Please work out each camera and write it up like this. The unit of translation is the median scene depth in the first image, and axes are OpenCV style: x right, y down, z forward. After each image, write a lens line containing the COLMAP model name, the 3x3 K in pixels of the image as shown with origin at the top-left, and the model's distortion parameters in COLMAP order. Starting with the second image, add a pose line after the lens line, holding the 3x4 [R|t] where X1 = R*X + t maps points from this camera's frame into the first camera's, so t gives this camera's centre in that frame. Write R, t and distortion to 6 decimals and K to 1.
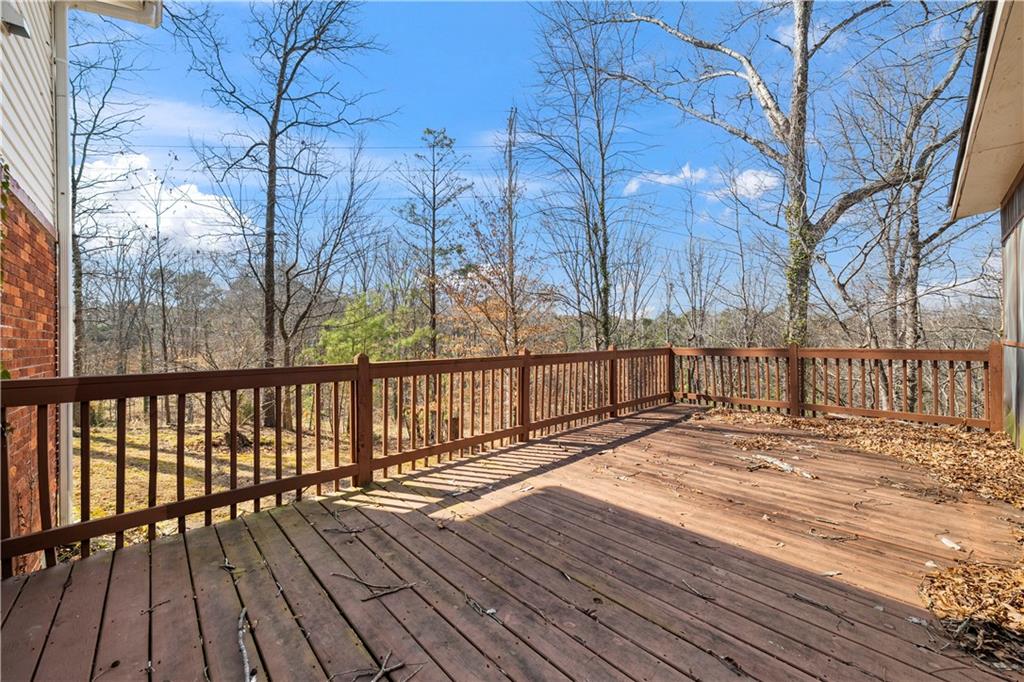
lens RADIAL K [[383.4, 0, 504.6], [0, 383.4, 342.6], [0, 0, 1]] dist [-0.000389, -0.000076]
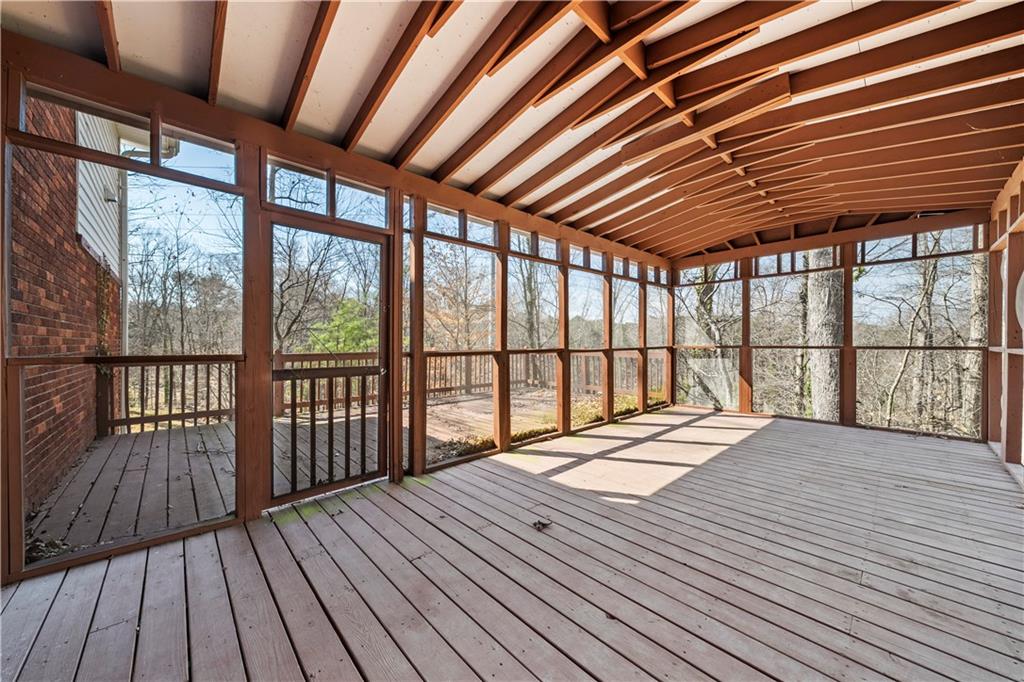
lens RADIAL K [[383.4, 0, 519.2], [0, 383.4, 343.8], [0, 0, 1]] dist [-0.000389, -0.000076]
pose [[0.999894, 0.011409, -0.009054, 0.143631], [-0.011404, 0.999935, 0.000609, -0.001917], [0.009060, -0.000506, 0.999959, -0.154502]]
